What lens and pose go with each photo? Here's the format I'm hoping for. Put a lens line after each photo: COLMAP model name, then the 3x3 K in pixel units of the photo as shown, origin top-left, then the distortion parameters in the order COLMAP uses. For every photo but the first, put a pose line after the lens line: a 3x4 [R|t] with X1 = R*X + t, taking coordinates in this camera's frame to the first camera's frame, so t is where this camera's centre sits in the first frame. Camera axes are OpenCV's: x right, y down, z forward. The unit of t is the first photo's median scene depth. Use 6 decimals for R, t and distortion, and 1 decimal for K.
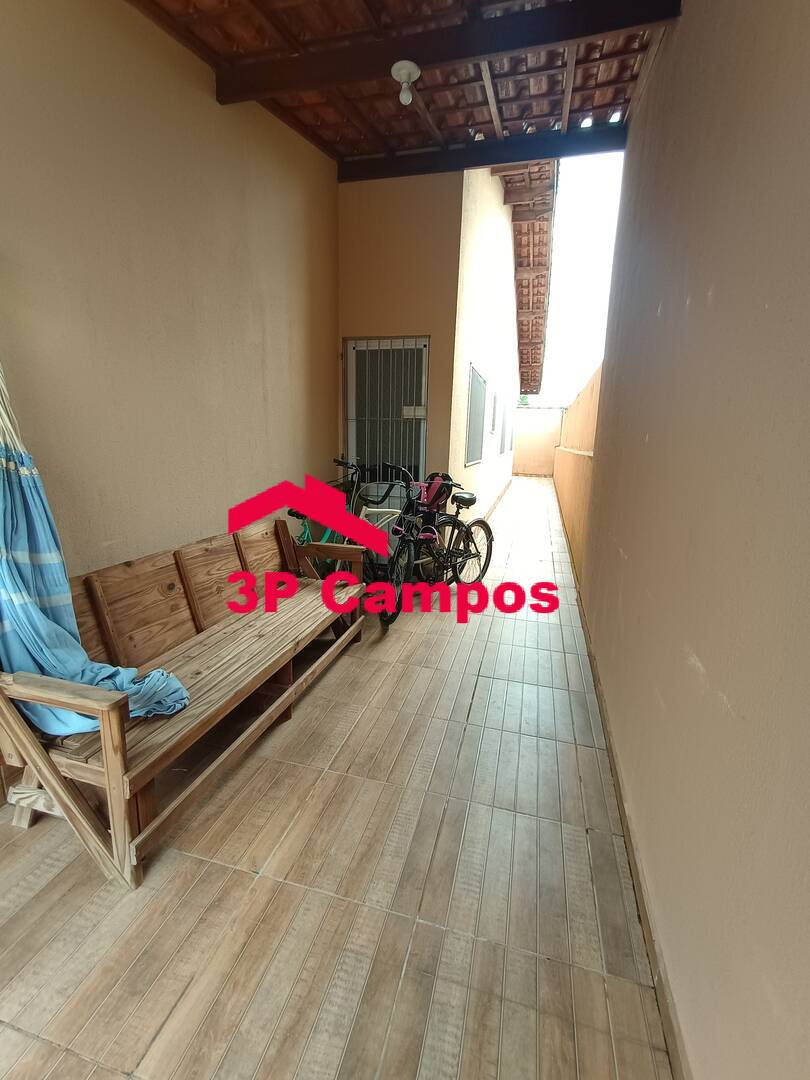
lens RADIAL K [[493.4, 0, 393.7], [0, 493.4, 539.6], [0, 0, 1]] dist [0.016325, 0.000486]
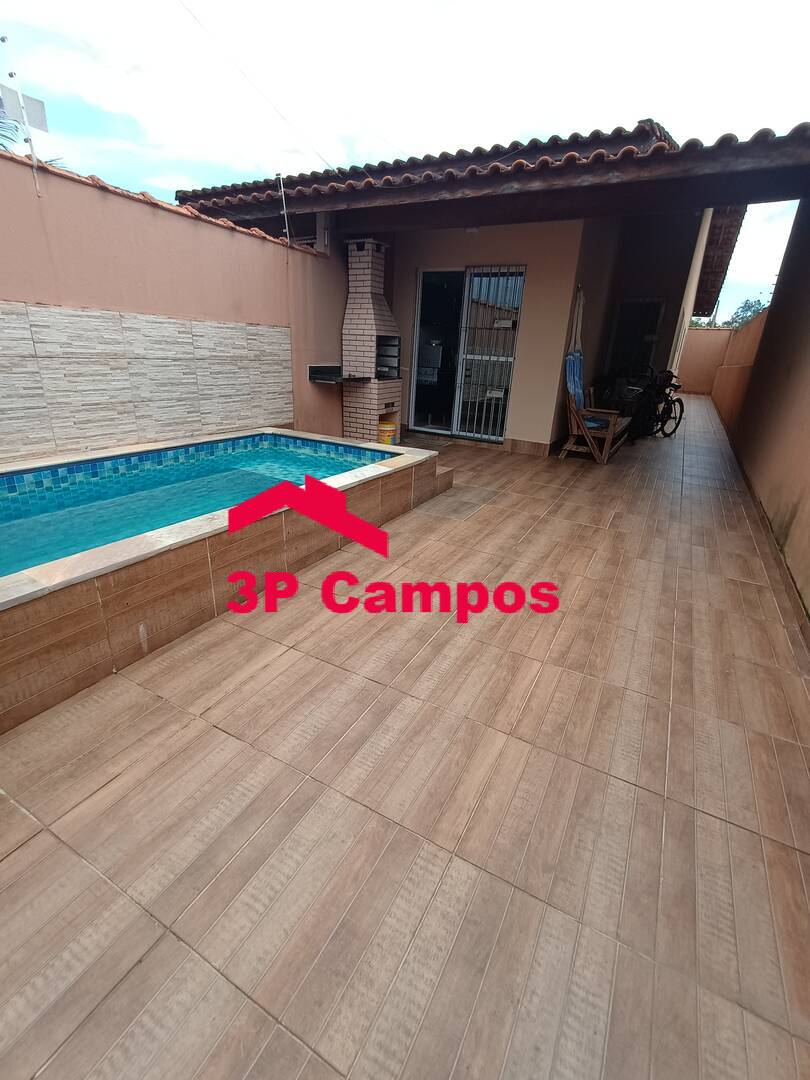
lens RADIAL K [[493.4, 0, 405.7], [0, 493.4, 538.1], [0, 0, 1]] dist [0.016325, 0.000486]
pose [[0.977006, 0.097459, -0.189633, -0.434247], [-0.067801, 0.985261, 0.157045, 0.257058], [0.202144, -0.140577, 0.969214, -1.119595]]
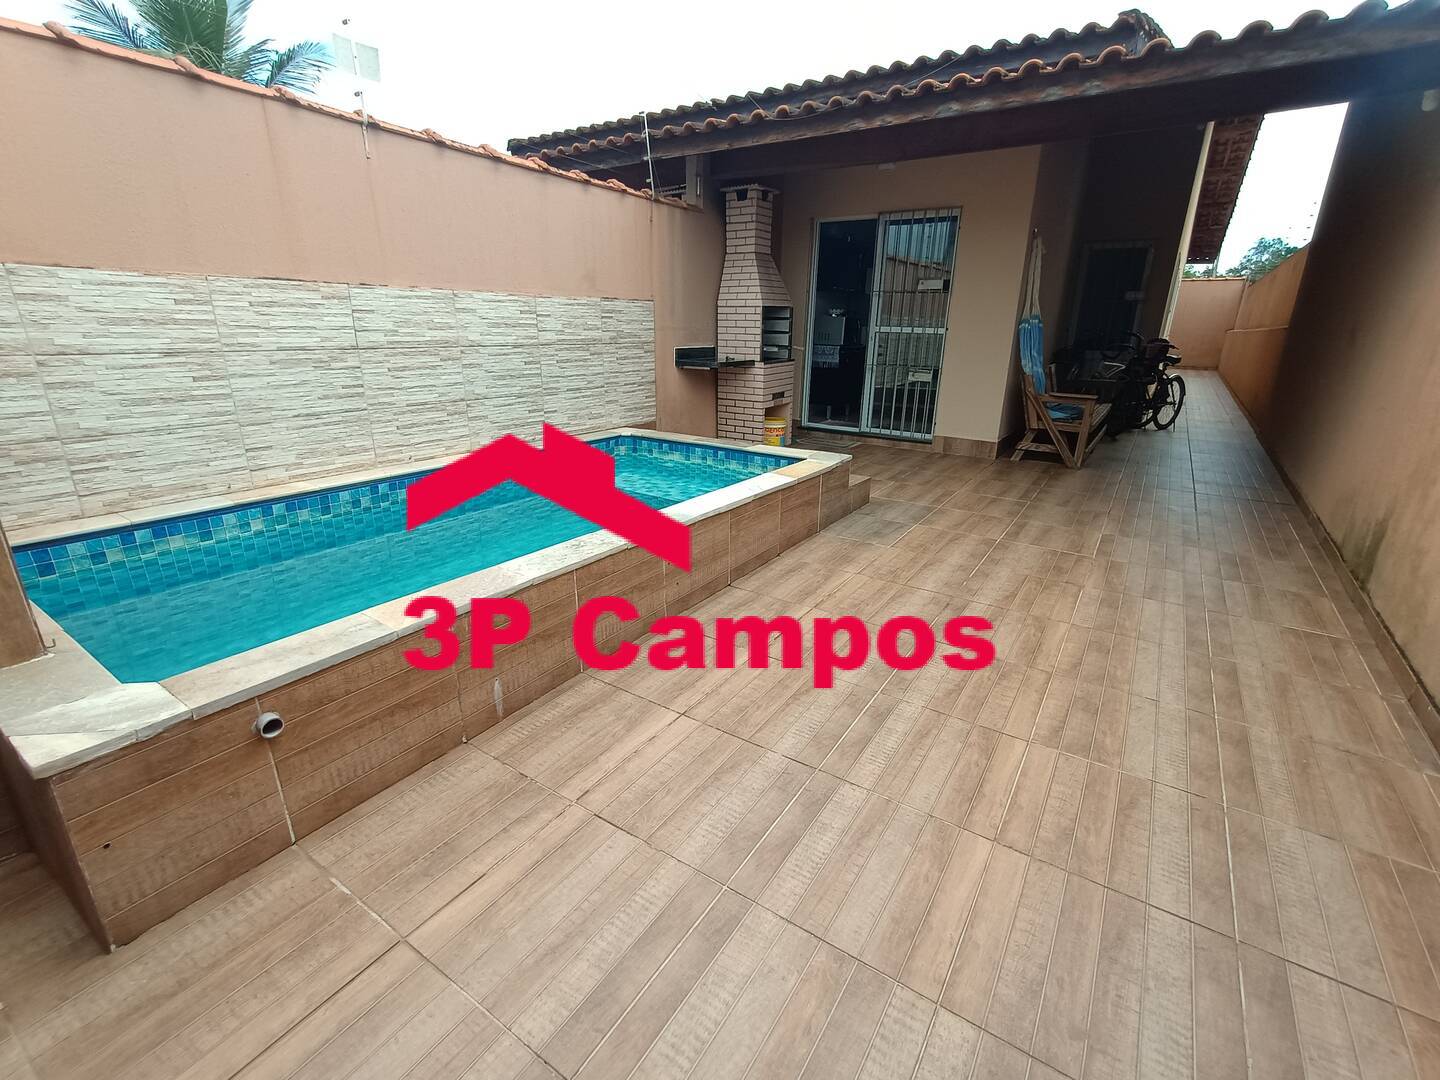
lens RADIAL K [[657.8, 0, 727.3], [0, 657.8, 539.3], [0, 0, 1]] dist [0.016325, 0.000486]
pose [[0.957052, 0.083195, -0.277725, -0.469206], [-0.052803, 0.991940, 0.115182, 0.258749], [0.285069, -0.095570, 0.953731, -1.134859]]
